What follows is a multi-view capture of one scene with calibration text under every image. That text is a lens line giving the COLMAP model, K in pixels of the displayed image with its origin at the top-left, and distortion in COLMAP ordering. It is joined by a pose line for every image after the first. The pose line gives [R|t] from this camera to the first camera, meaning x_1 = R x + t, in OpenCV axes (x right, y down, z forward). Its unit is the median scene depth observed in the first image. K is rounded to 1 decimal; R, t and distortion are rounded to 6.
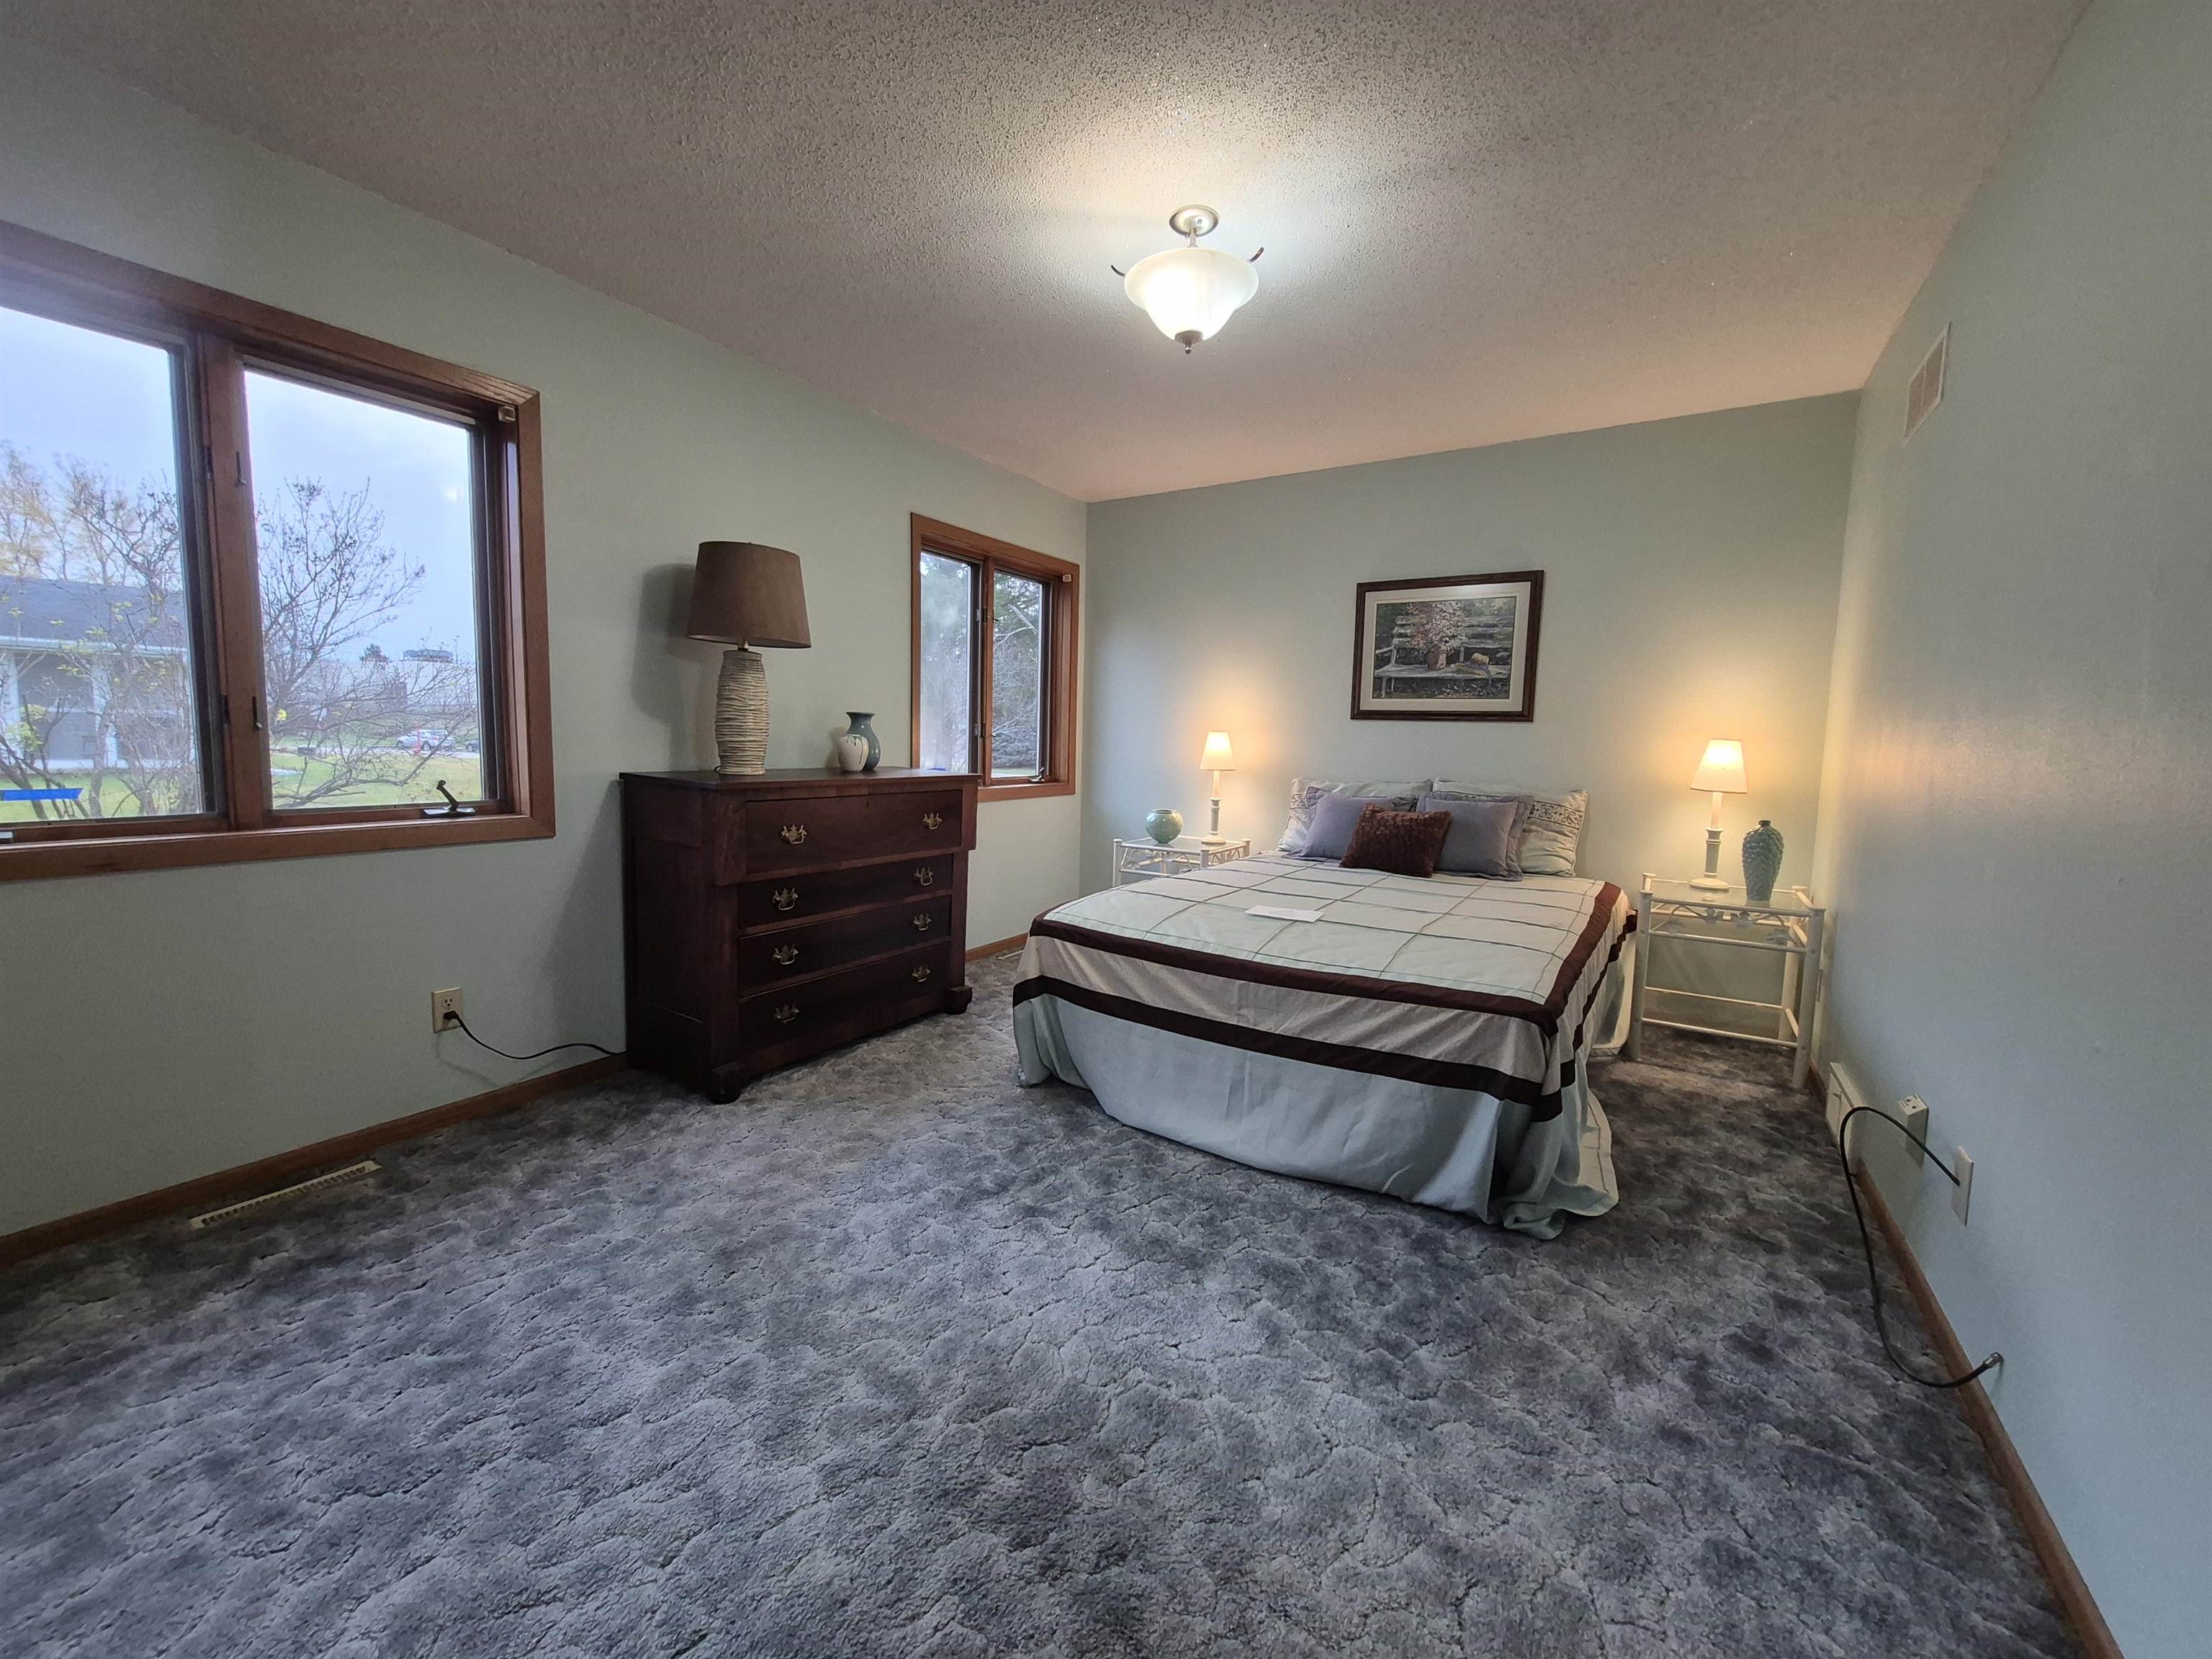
lens RADIAL K [[871.4, 0, 1101.5], [0, 871.4, 823.9], [0, 0, 1]] dist [0.002136, 0.000027]
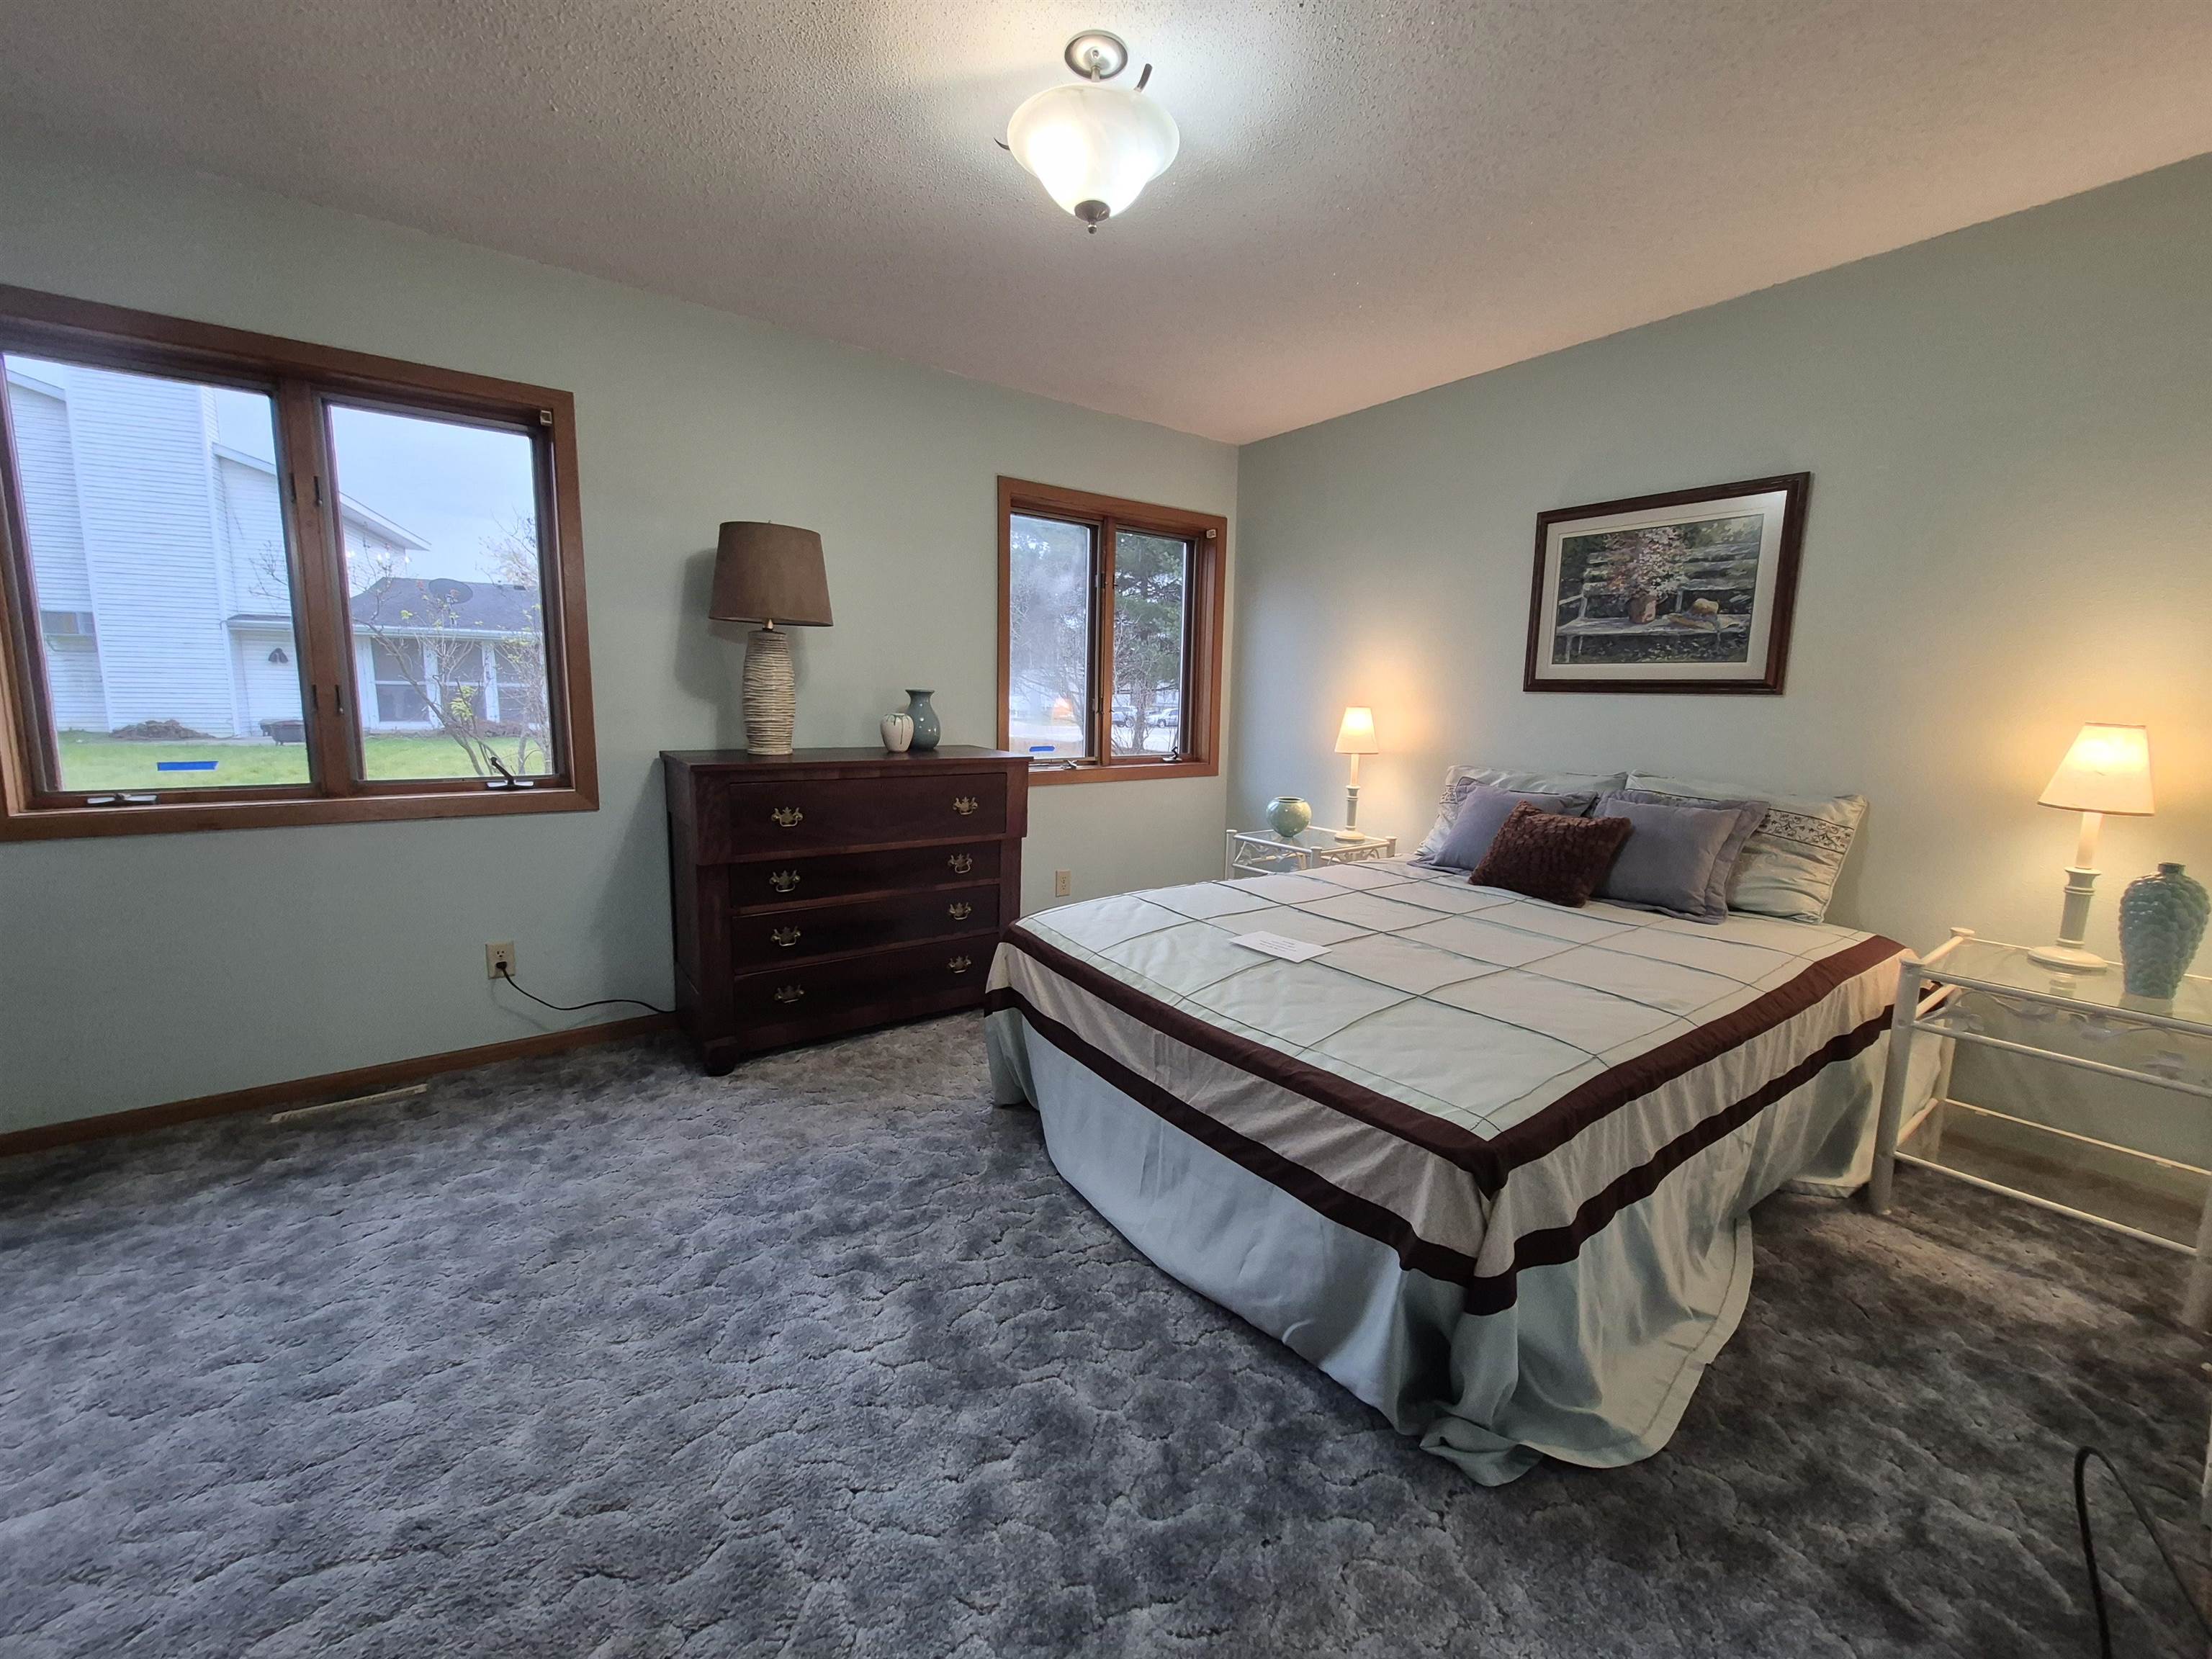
lens RADIAL K [[871.4, 0, 1092.2], [0, 871.4, 821.8], [0, 0, 1]] dist [0.002136, 0.000027]
pose [[0.930741, 0.047571, -0.362572, 0.340959], [-0.034494, 0.998503, 0.042460, -0.037778], [0.364049, -0.027013, 0.930988, 0.213540]]
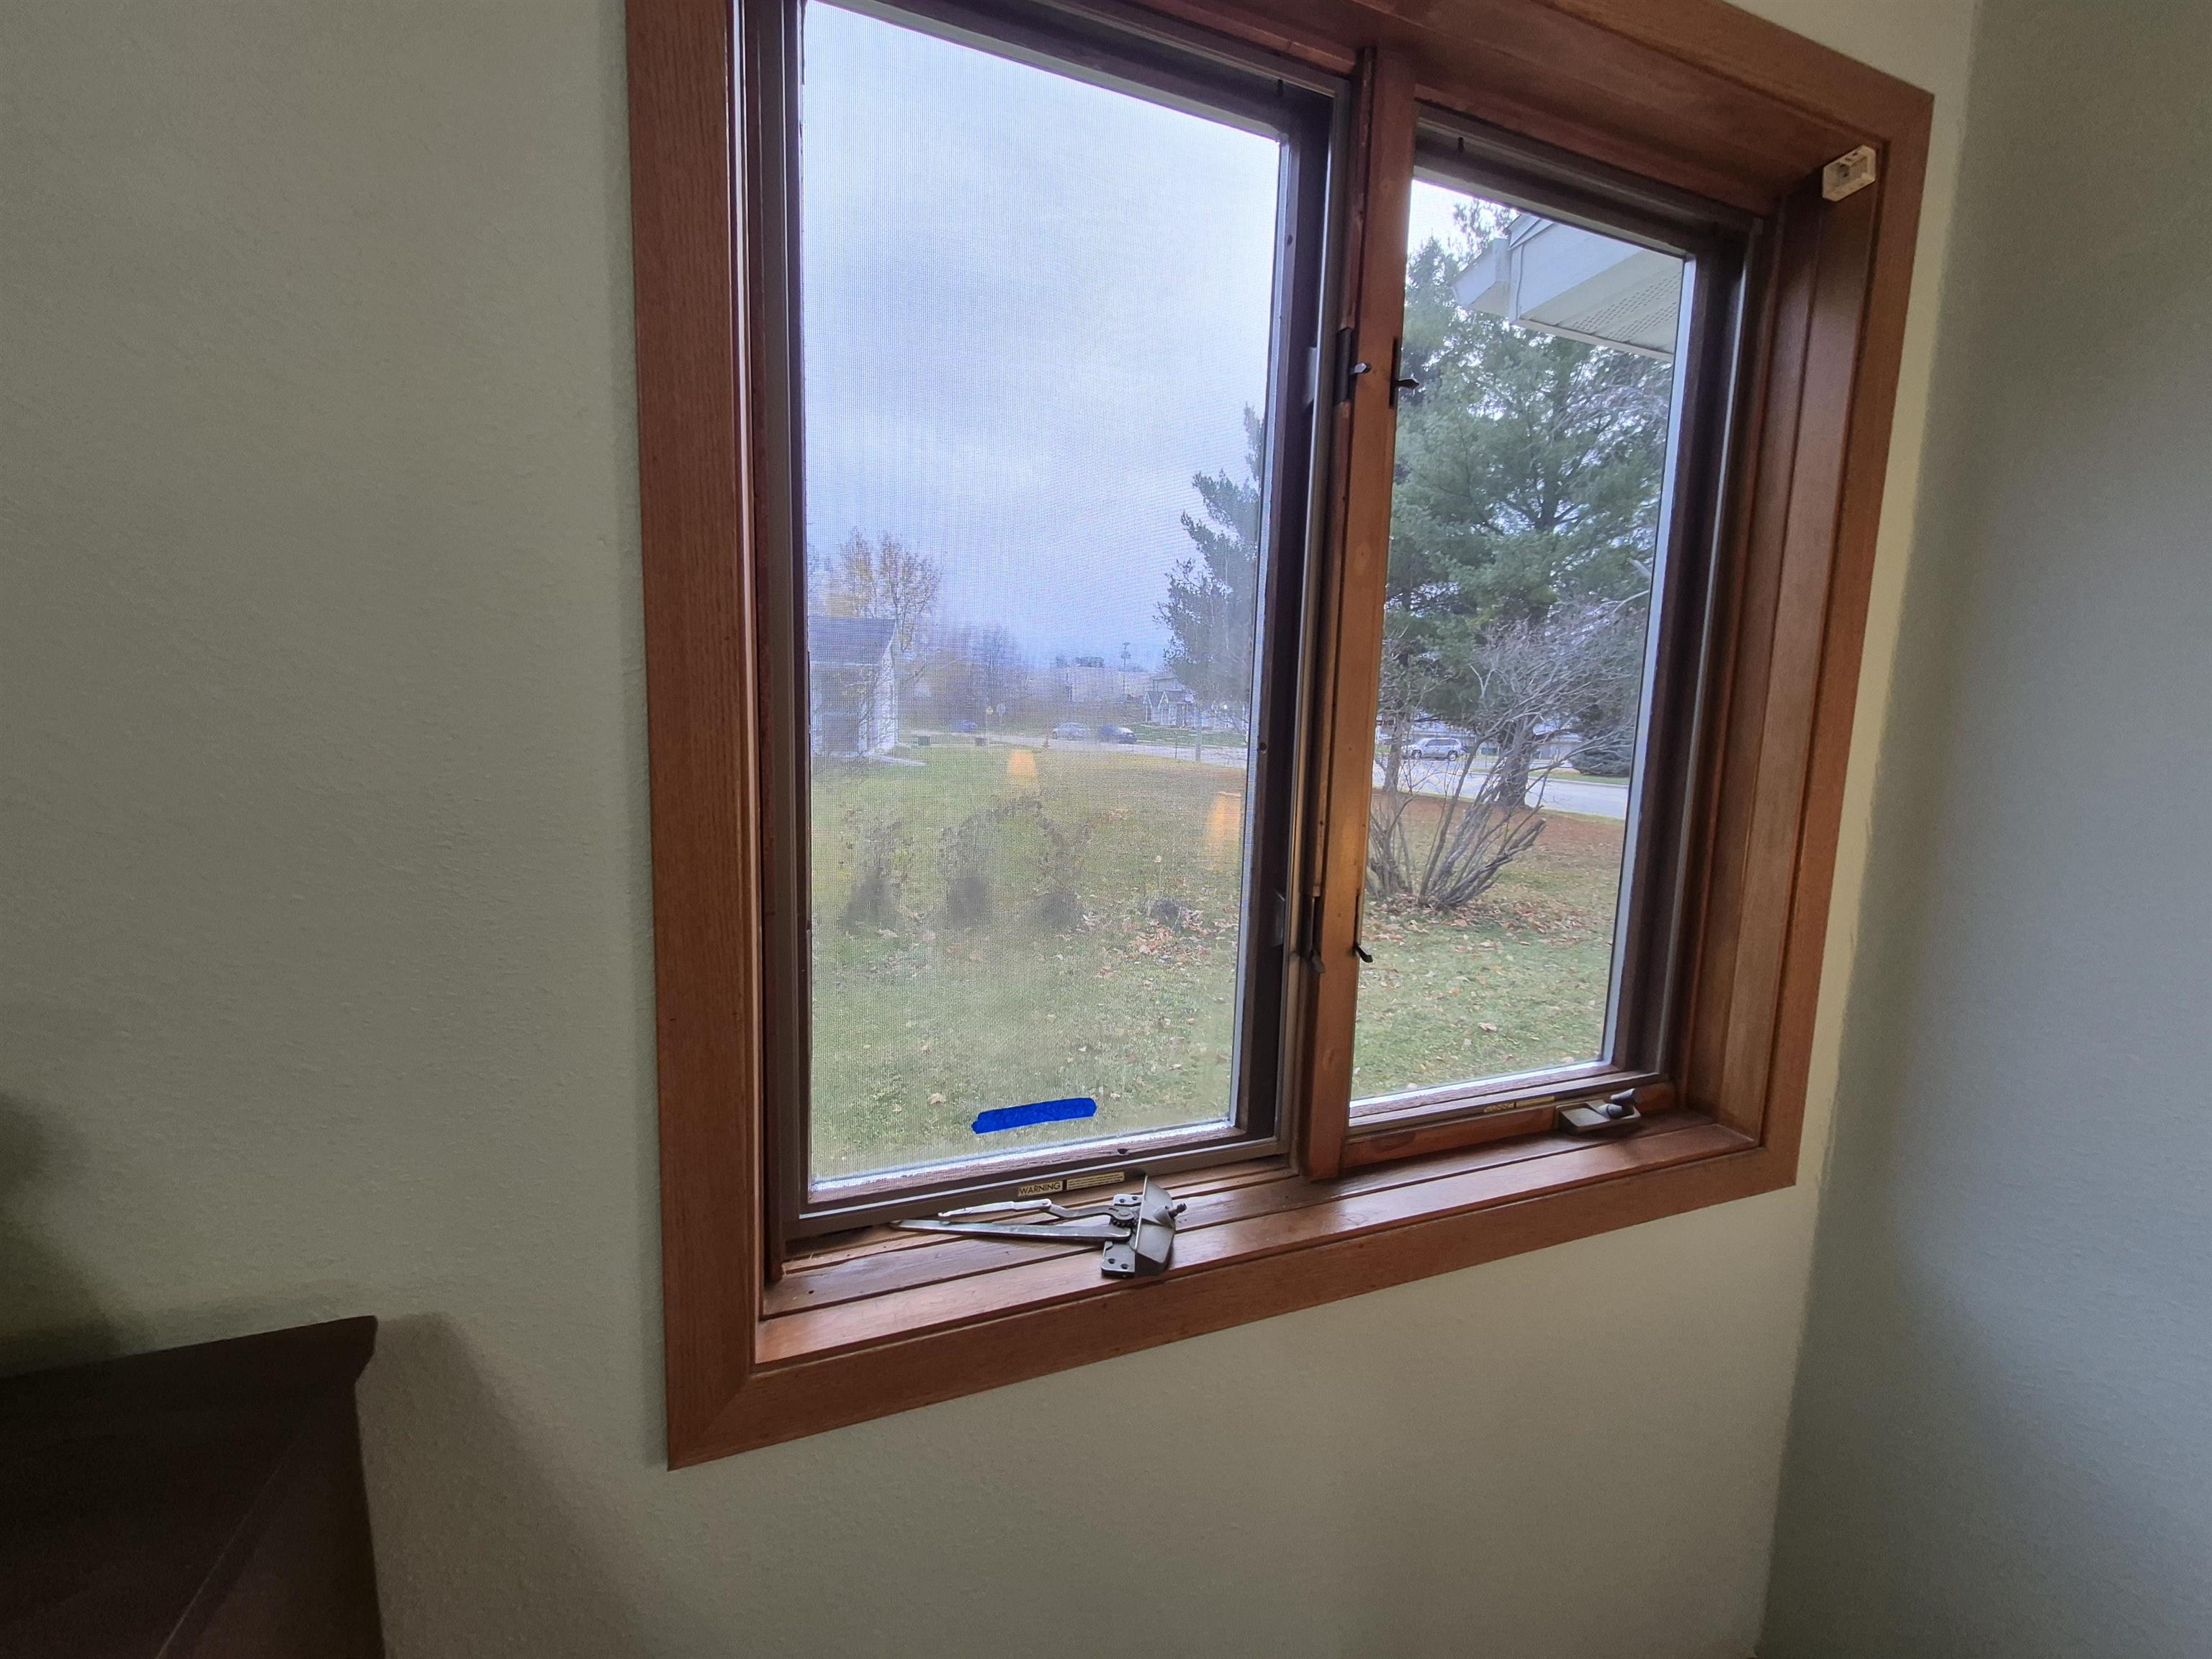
lens RADIAL K [[871.4, 0, 1091.4], [0, 871.4, 820.2], [0, 0, 1]] dist [0.002136, 0.000027]
pose [[0.796402, 0.070272, -0.600671, -0.087819], [-0.067948, 0.997335, 0.026588, -0.232013], [0.600938, 0.019640, 0.799054, 1.356160]]
